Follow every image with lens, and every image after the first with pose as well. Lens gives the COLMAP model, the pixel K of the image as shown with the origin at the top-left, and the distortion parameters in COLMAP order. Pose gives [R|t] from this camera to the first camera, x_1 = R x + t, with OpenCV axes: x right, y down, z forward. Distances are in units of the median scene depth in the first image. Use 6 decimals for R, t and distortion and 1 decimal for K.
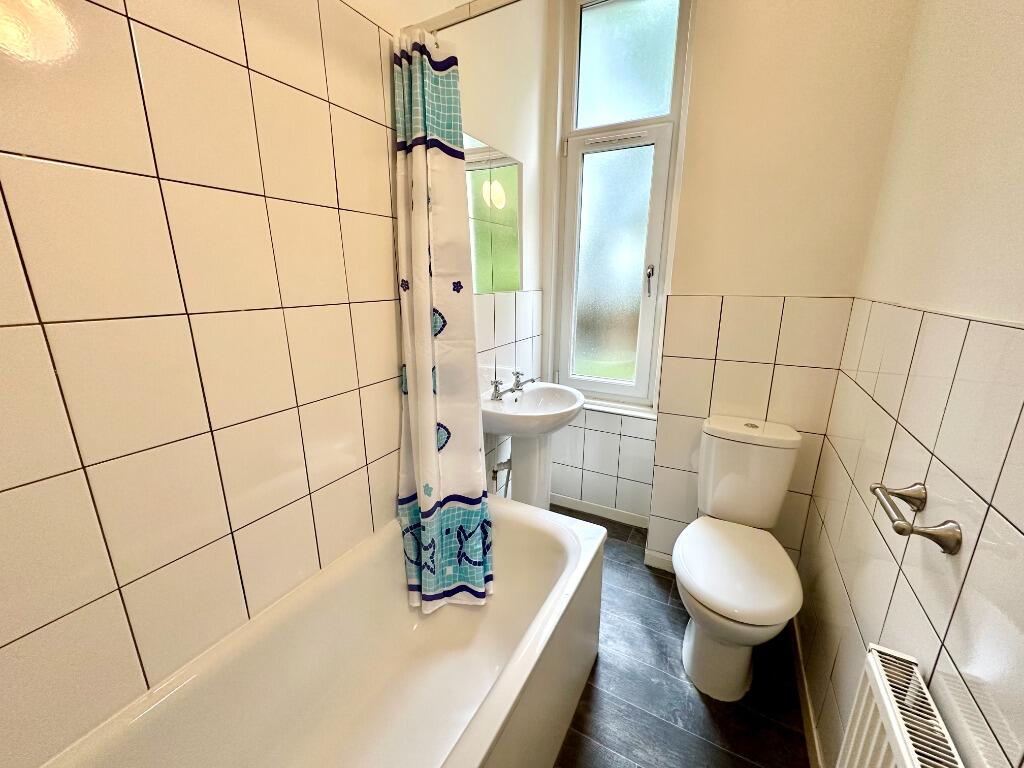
lens RADIAL K [[407.0, 0, 511.2], [0, 407.0, 382.4], [0, 0, 1]] dist [-0.001347, 0.000437]
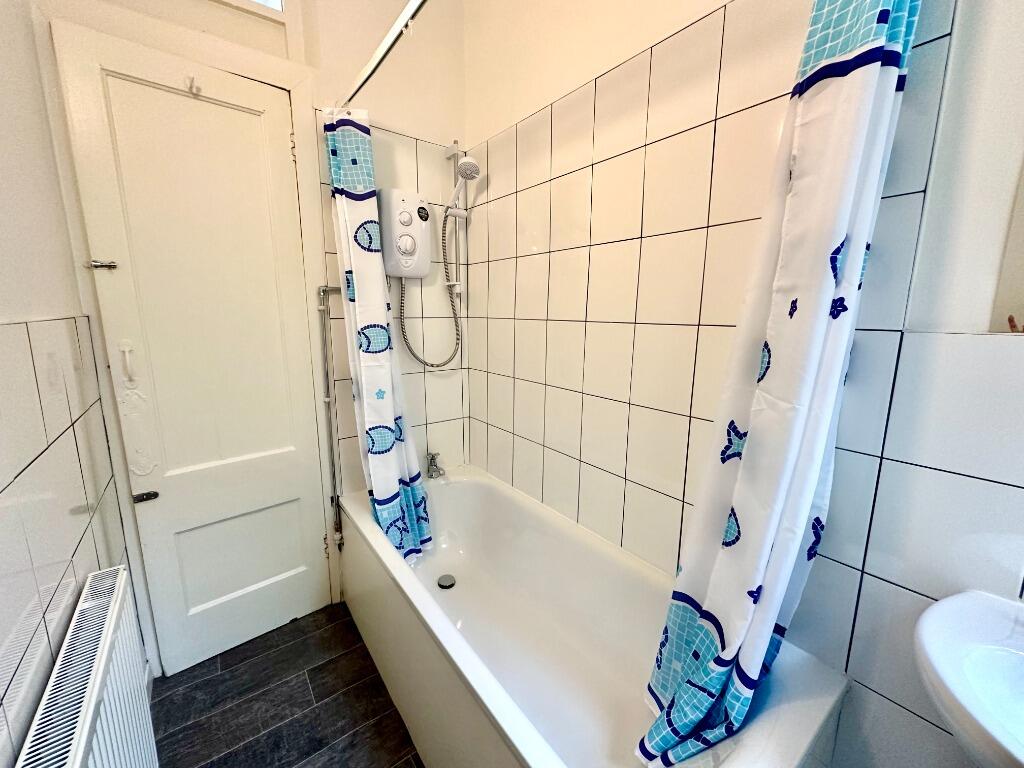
lens RADIAL K [[407.0, 0, 511.2], [0, 407.0, 382.4], [0, 0, 1]] dist [-0.001347, 0.000437]
pose [[-0.394418, 0.146956, -0.907105, 0.570236], [-0.241839, 0.935732, 0.256748, -0.185420], [0.886538, 0.320639, -0.333530, 0.868402]]
